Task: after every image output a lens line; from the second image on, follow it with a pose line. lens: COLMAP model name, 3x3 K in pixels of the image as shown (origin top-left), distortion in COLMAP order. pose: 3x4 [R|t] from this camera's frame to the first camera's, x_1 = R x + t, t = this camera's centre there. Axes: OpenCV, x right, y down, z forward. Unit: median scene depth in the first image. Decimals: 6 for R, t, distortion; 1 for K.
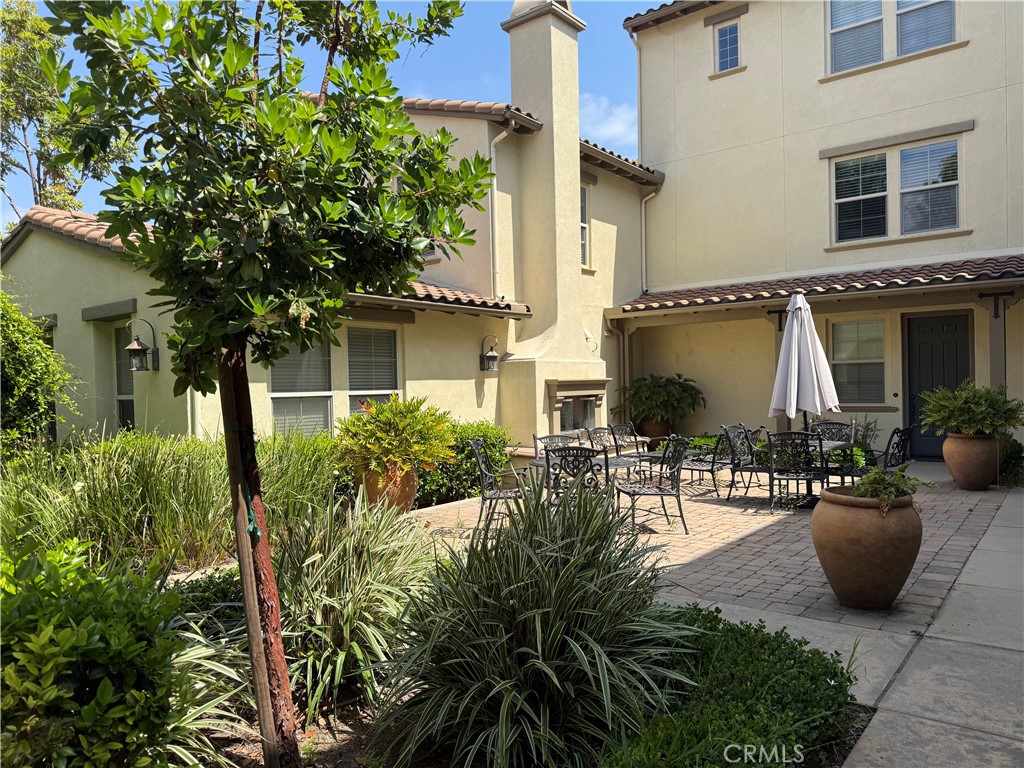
lens RADIAL K [[730.9, 0, 513.1], [0, 730.9, 393.0], [0, 0, 1]] dist [0.053002, -0.065701]
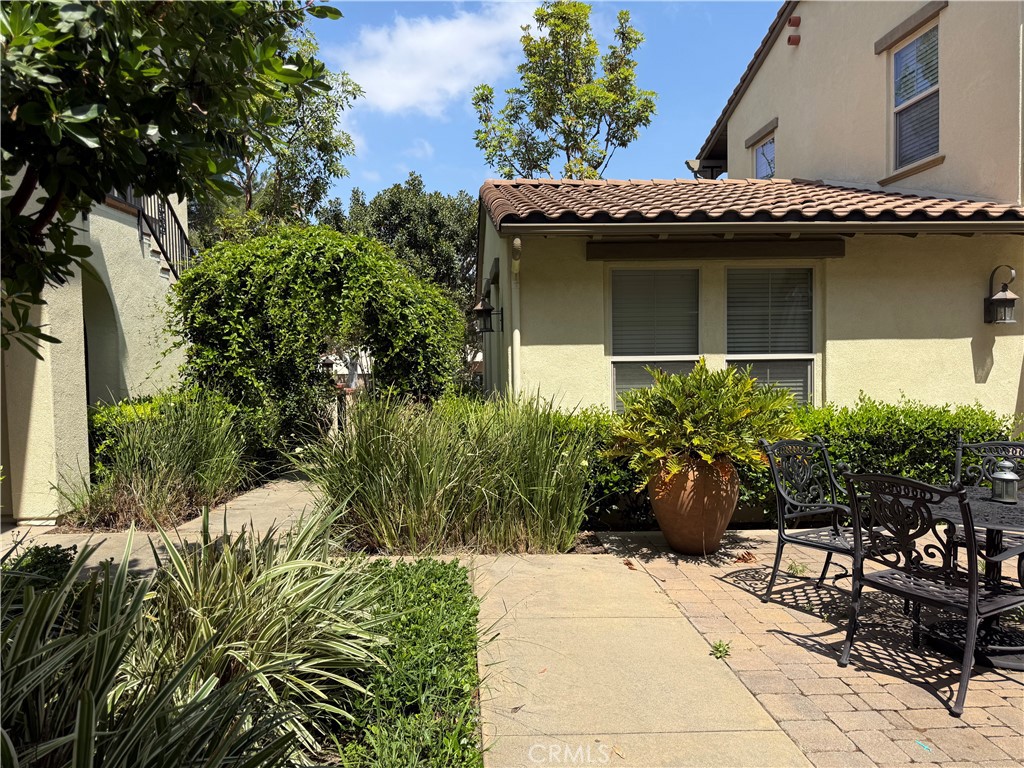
lens RADIAL K [[730.9, 0, 513.1], [0, 730.9, 393.0], [0, 0, 1]] dist [0.053002, -0.065701]
pose [[0.640077, 0.057626, -0.766147, 0.204202], [-0.008597, 0.997658, 0.067857, -0.011917], [0.768263, -0.036847, 0.639073, 0.318865]]
